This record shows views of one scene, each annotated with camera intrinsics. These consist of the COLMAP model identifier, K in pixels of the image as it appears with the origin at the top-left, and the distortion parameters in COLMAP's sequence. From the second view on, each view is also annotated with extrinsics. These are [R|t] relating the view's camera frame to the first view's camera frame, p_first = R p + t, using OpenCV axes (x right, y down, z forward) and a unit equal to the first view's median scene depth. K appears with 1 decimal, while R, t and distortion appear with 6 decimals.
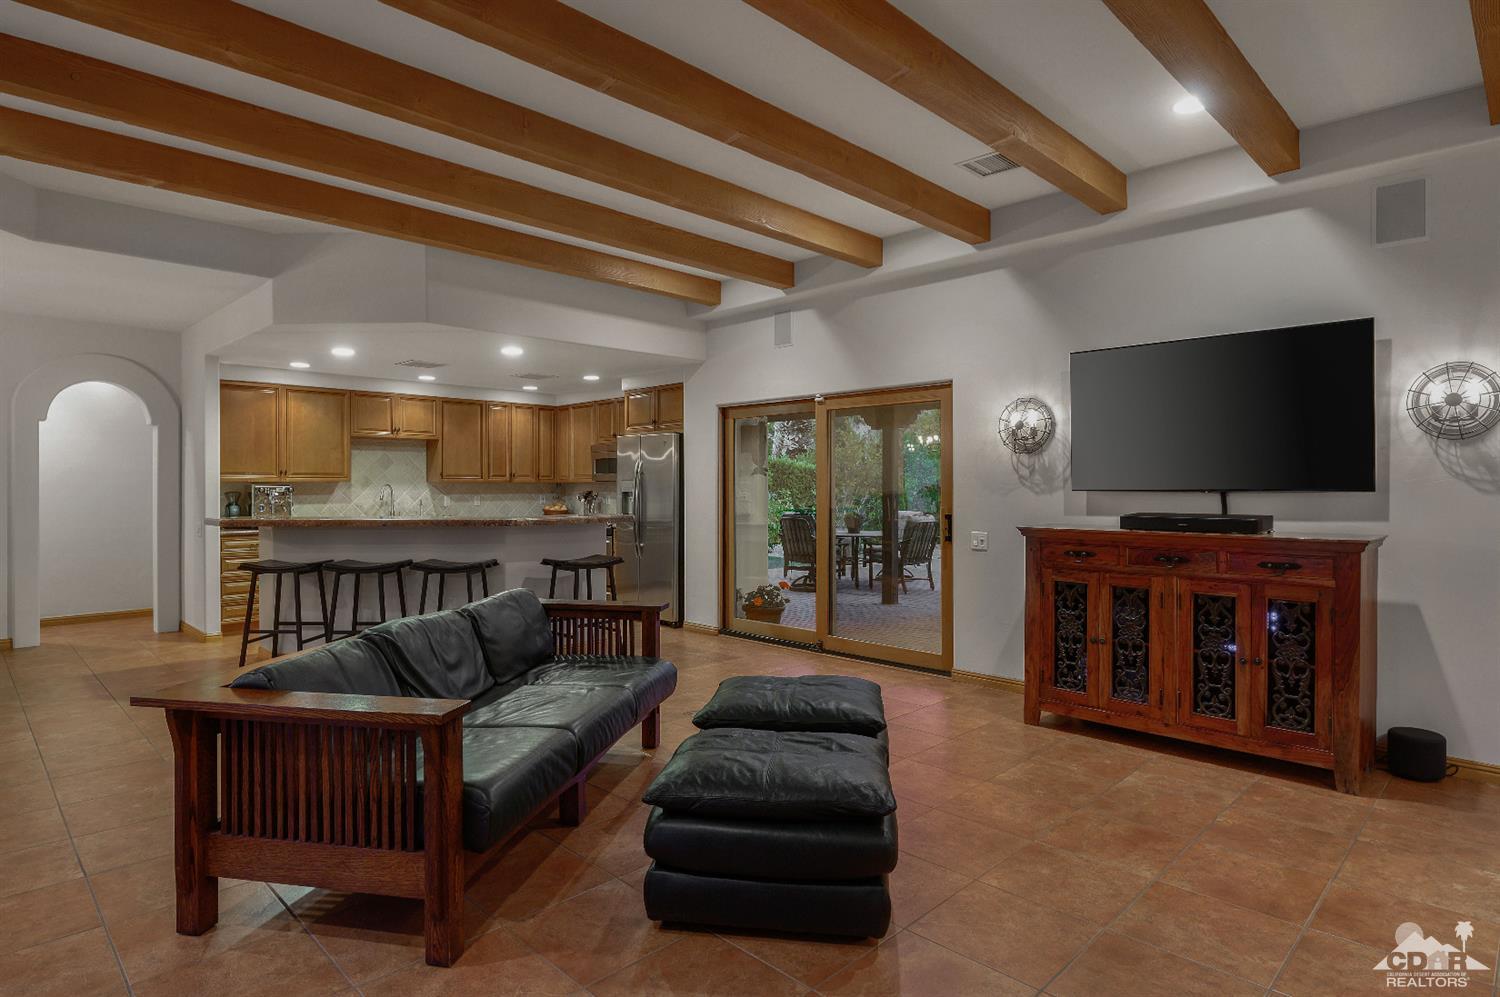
lens RADIAL K [[827.3, 0, 748.0], [0, 827.3, 484.2], [0, 0, 1]] dist [0.003058, 0.000008]
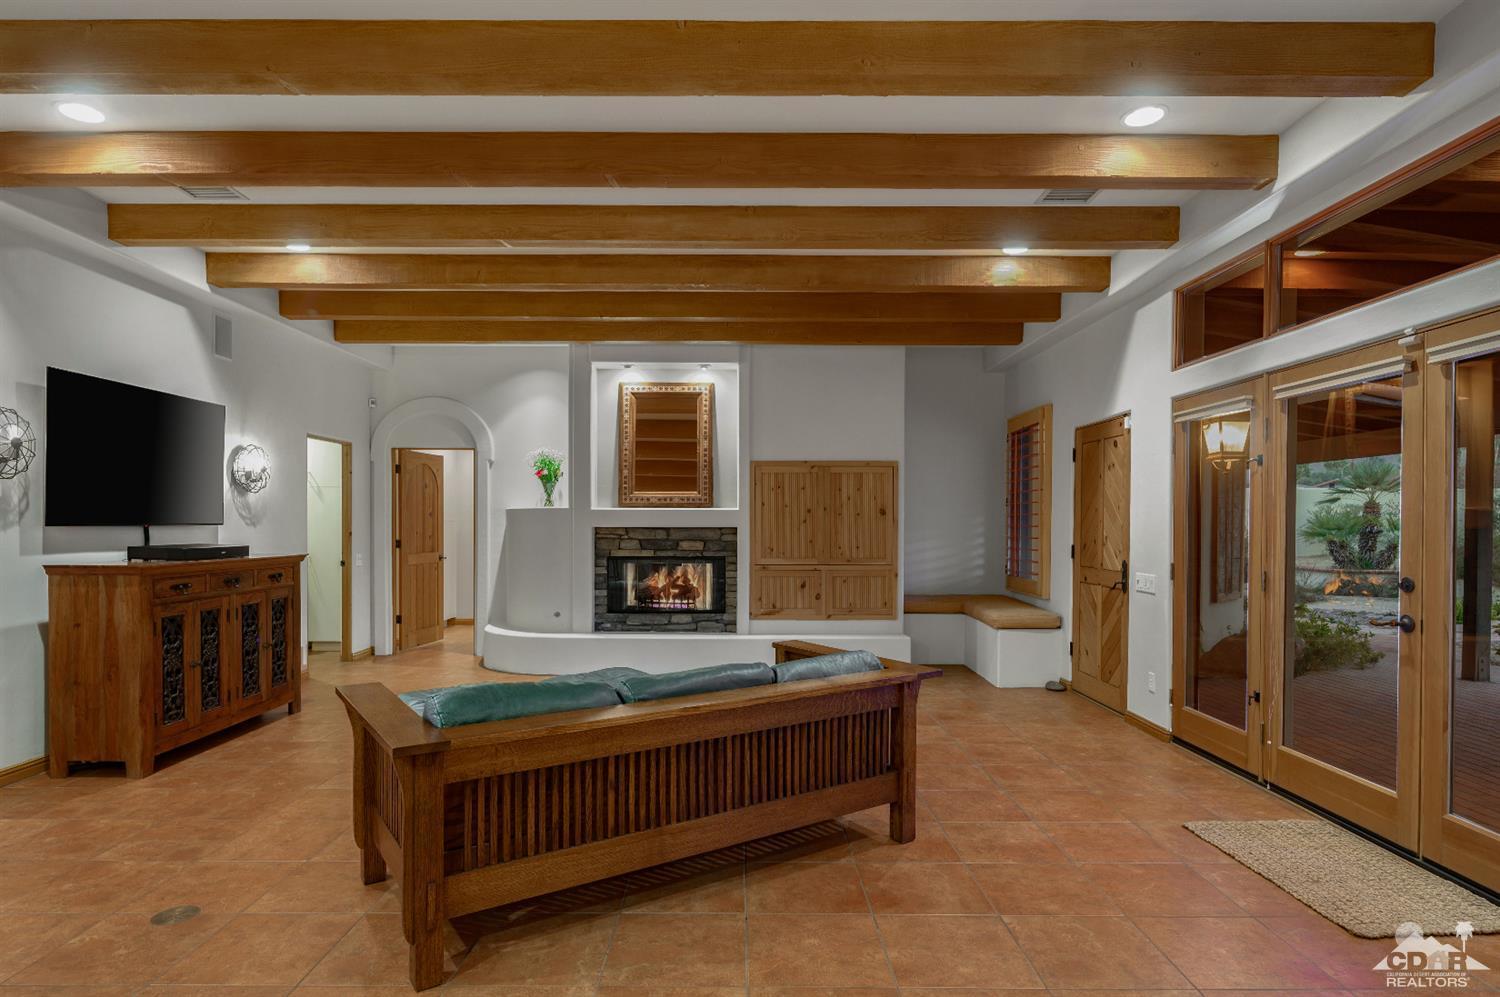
lens RADIAL K [[816.6, 0, 740.3], [0, 816.6, 517.4], [0, 0, 1]] dist [-0.004302, -0.000871]
pose [[-0.701782, 0.001824, 0.712389, -0.849891], [-0.003953, 0.999971, -0.006455, 0.001636], [-0.712380, -0.007346, -0.701755, 1.268825]]
